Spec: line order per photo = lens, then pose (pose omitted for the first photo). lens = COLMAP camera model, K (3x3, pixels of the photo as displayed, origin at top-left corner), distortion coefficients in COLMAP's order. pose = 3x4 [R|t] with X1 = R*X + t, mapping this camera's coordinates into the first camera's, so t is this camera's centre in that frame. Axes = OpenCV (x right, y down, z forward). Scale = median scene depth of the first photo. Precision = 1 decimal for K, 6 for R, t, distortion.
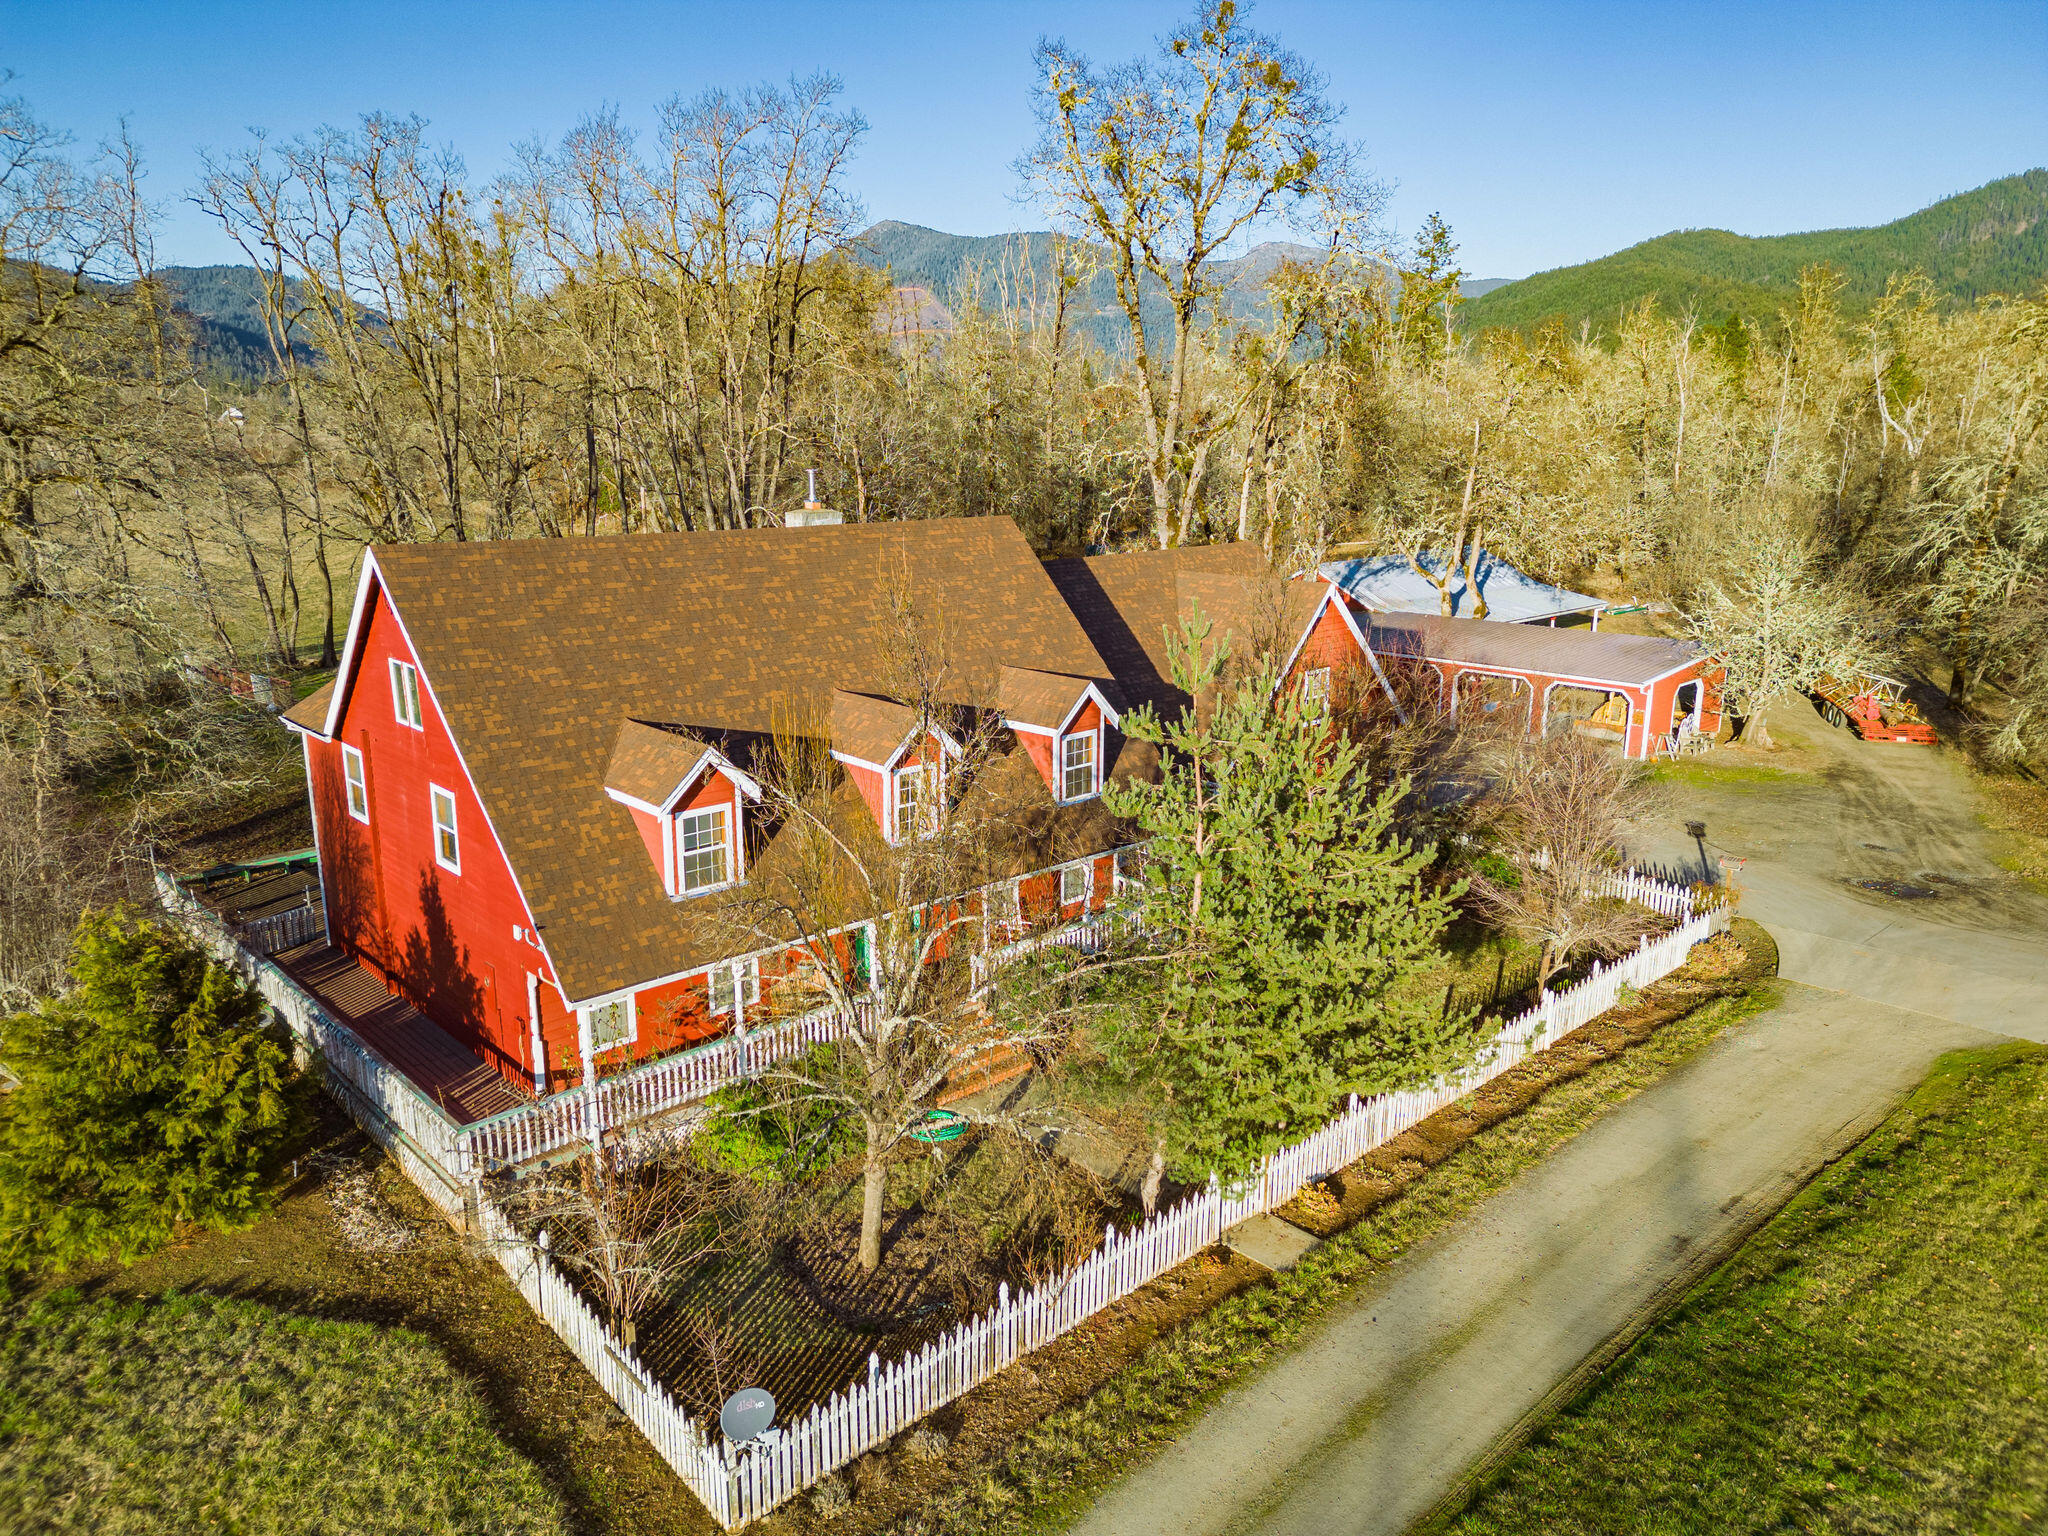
lens RADIAL K [[1421.6, 0, 1024.0], [0, 1421.6, 768.0], [0, 0, 1]] dist [0.029315, 0.004741]
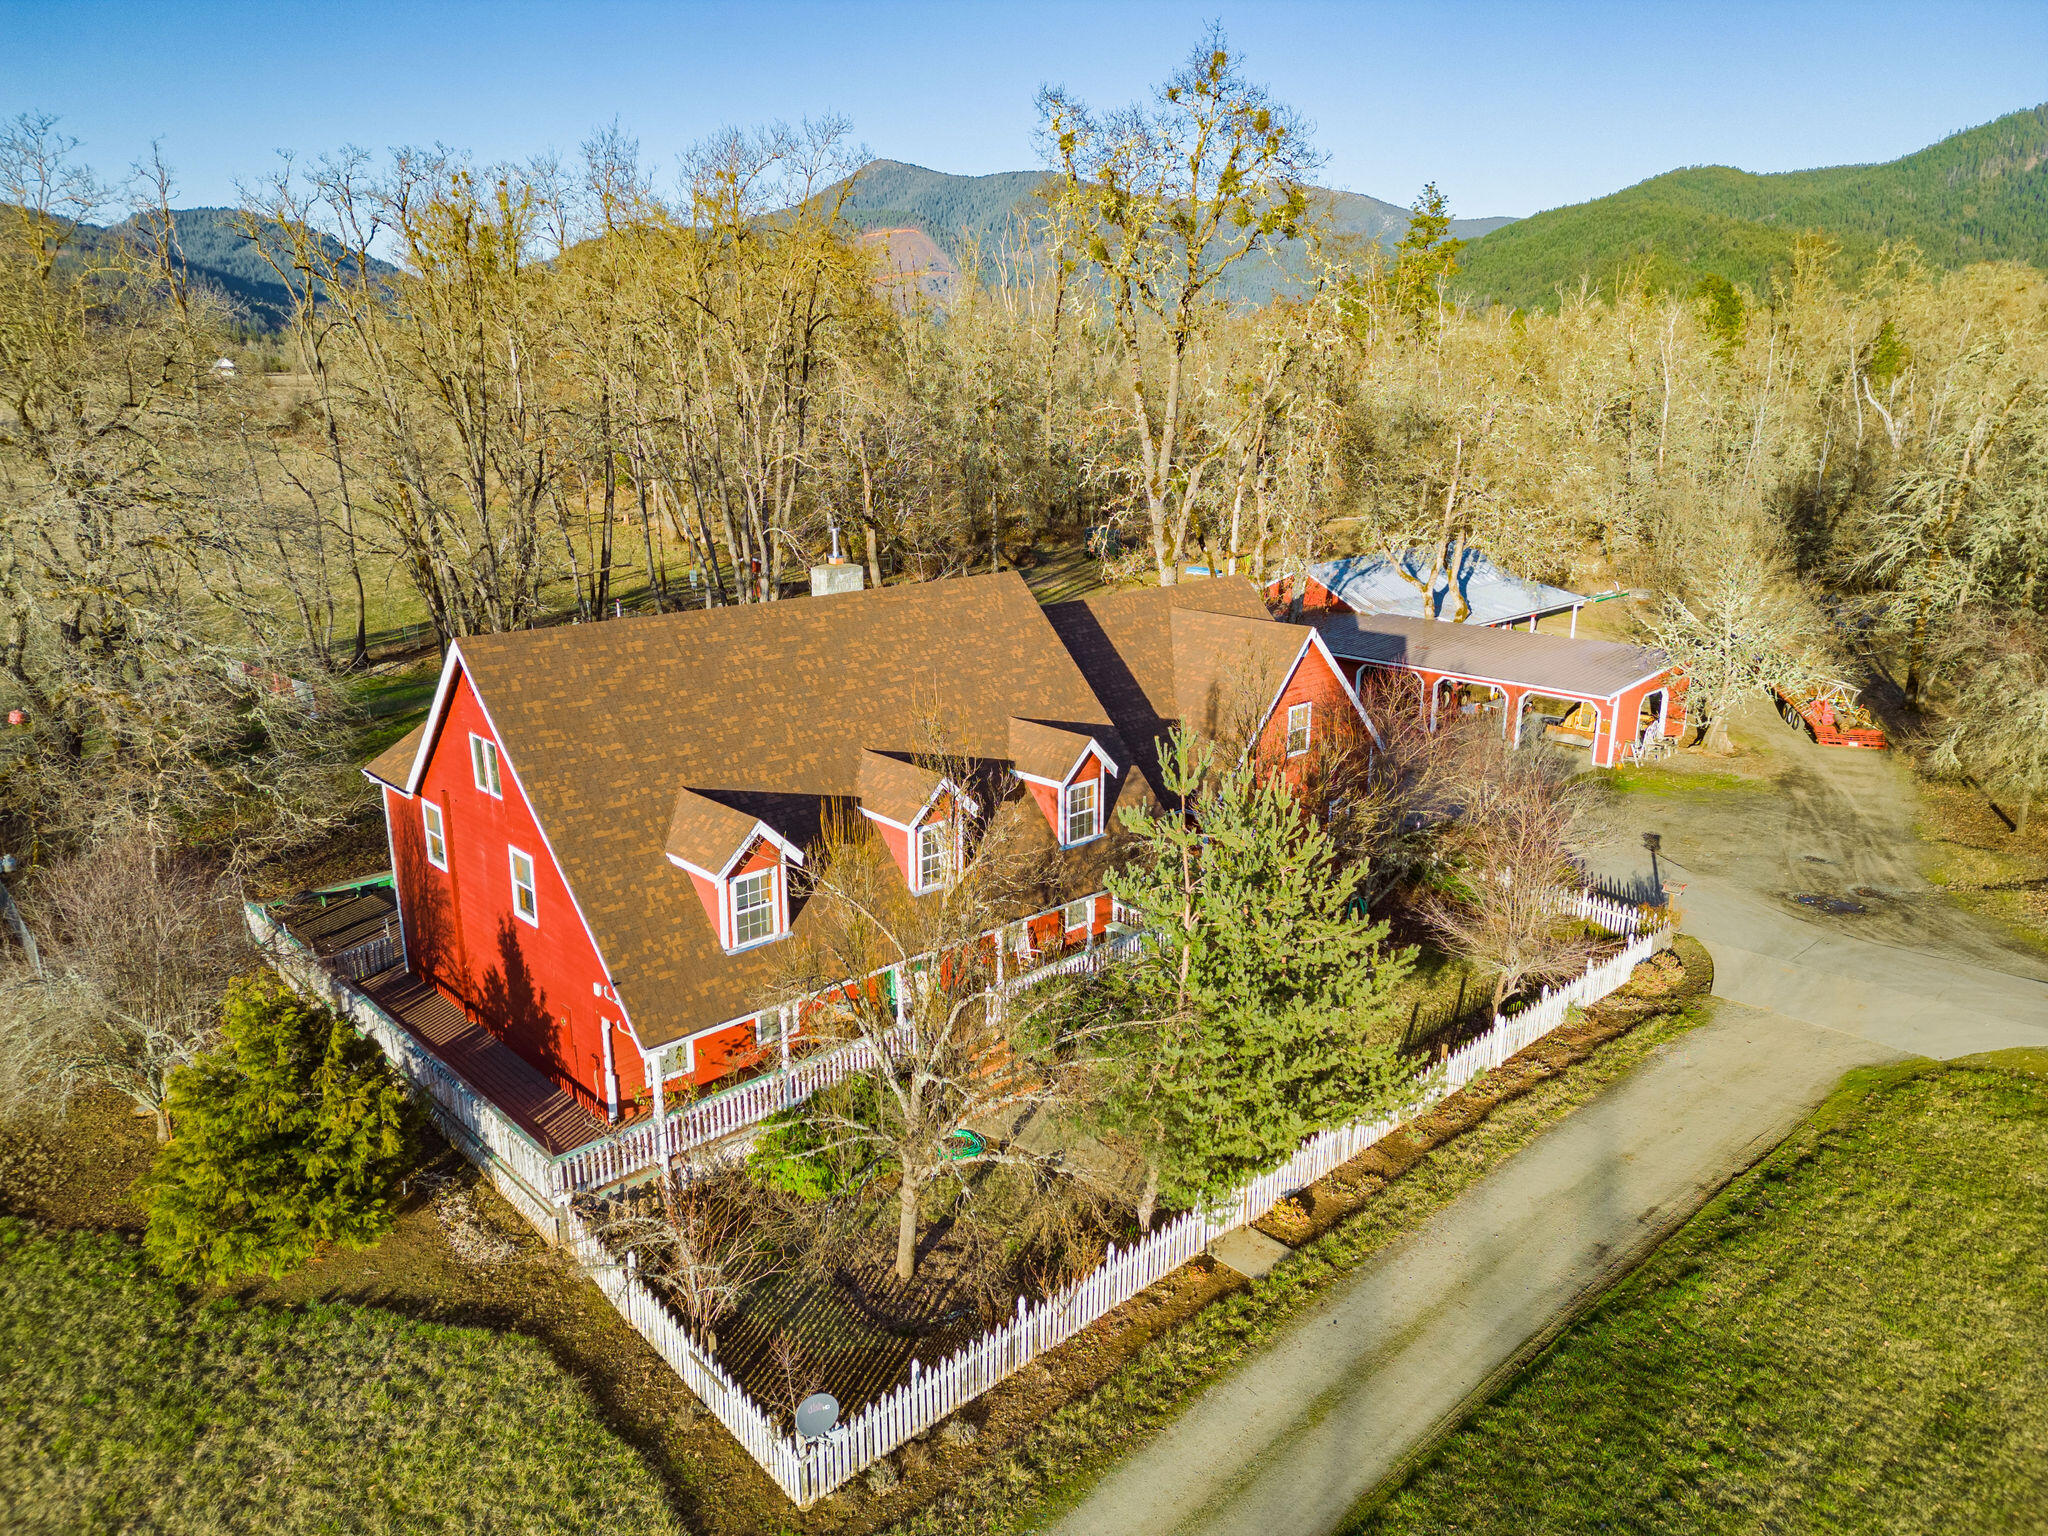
lens RADIAL K [[1422.0, 0, 1022.3], [0, 1422.0, 766.7], [0, 0, 1]] dist [0.035070, -0.002325]
pose [[0.999993, -0.003620, 0.000127, -0.009862], [0.003612, 0.999287, 0.037576, -0.100488], [-0.000263, -0.037575, 0.999294, -0.139199]]
